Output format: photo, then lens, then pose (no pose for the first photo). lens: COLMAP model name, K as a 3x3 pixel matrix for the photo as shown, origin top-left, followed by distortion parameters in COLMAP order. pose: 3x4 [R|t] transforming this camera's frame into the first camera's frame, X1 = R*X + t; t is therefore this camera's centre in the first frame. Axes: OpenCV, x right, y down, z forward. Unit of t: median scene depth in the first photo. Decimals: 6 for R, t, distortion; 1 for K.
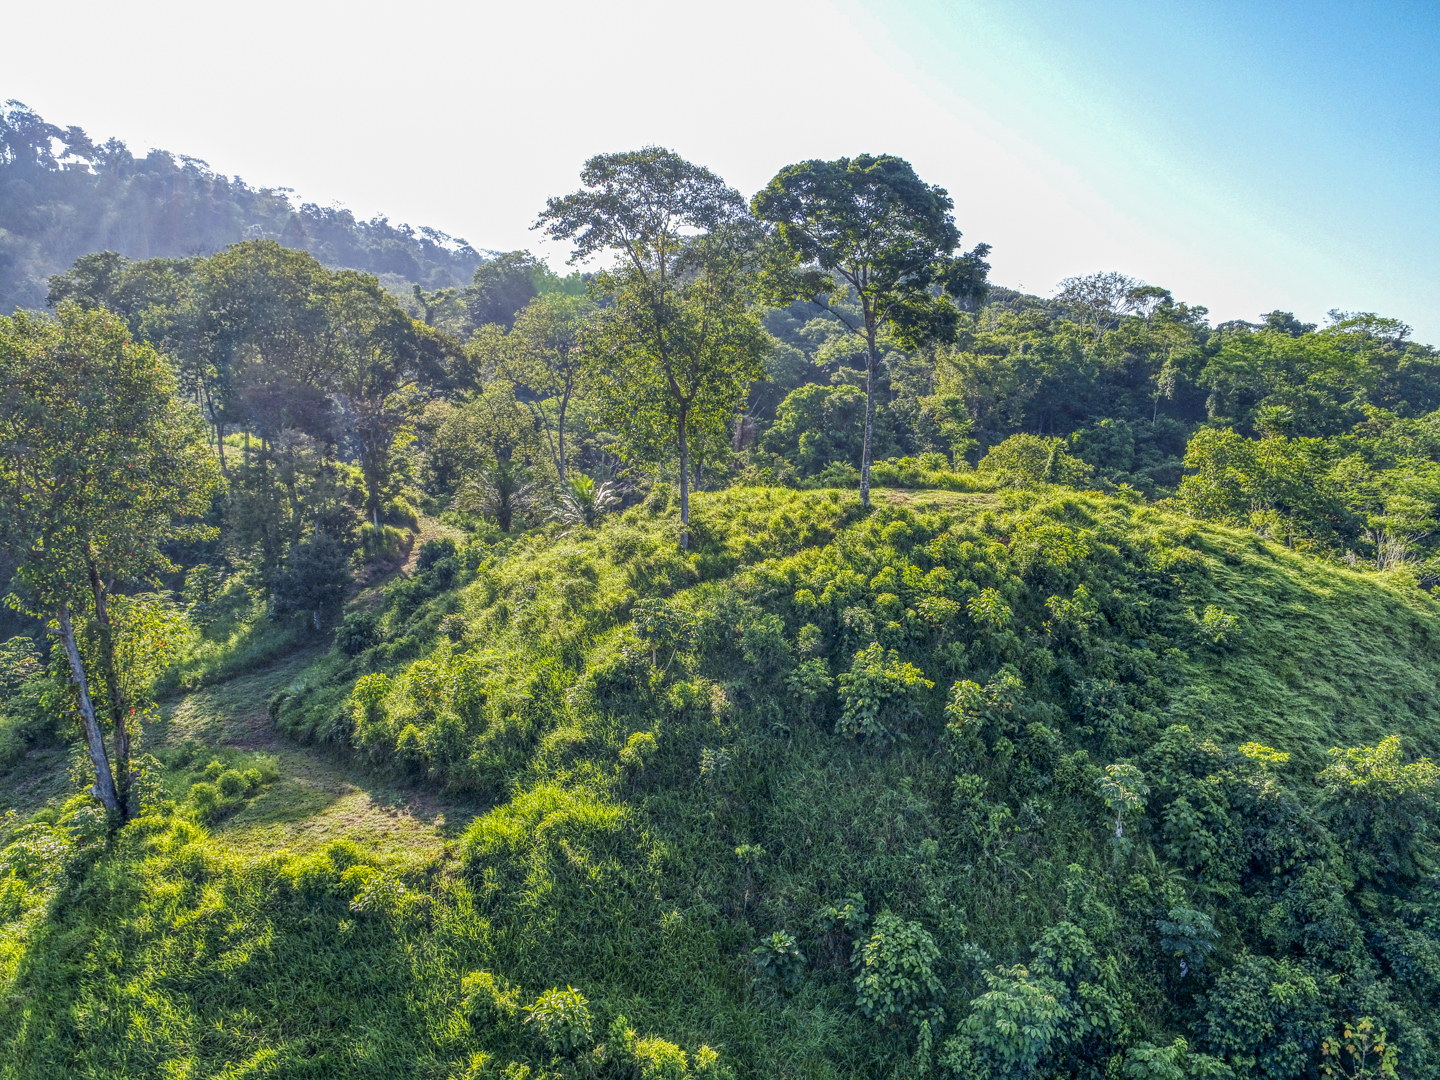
lens RADIAL K [[1070.6, 0, 720.5], [0, 1070.6, 540.4], [0, 0, 1]] dist [0.004025, -0.013056]
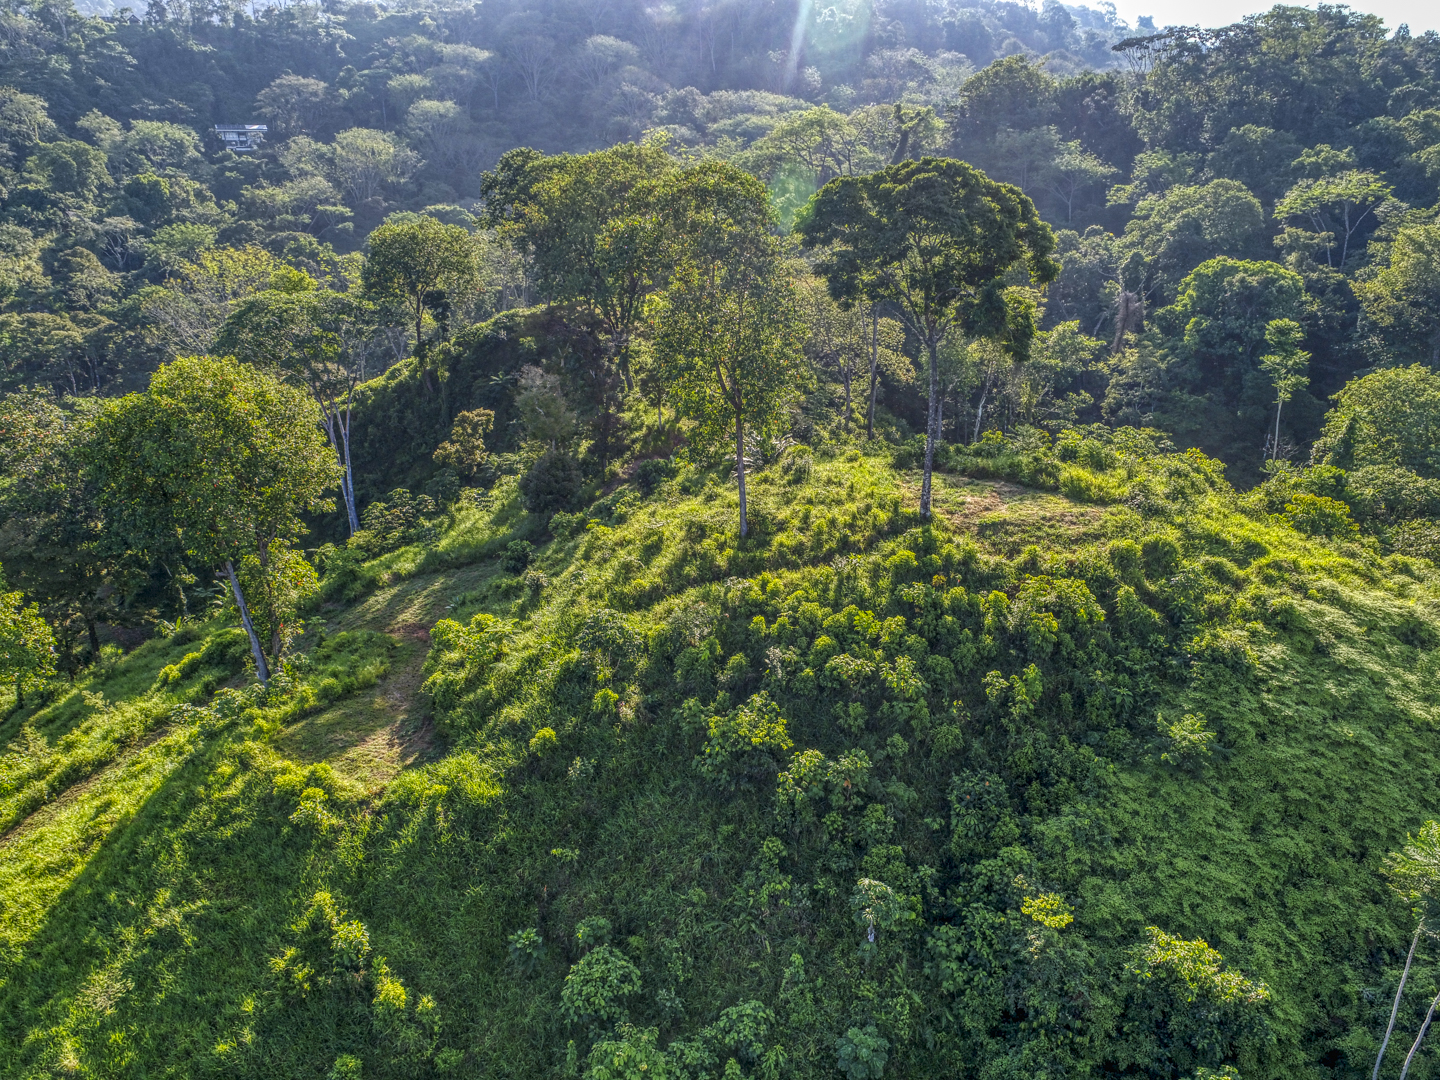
lens RADIAL K [[1070.6, 0, 720.0], [0, 1070.6, 538.9], [0, 0, 1]] dist [0.004025, -0.013056]
pose [[0.868940, 0.163028, -0.467295, 0.630339], [-0.065455, 0.973751, 0.218004, -0.312393], [0.490570, -0.158846, 0.856802, 0.068520]]
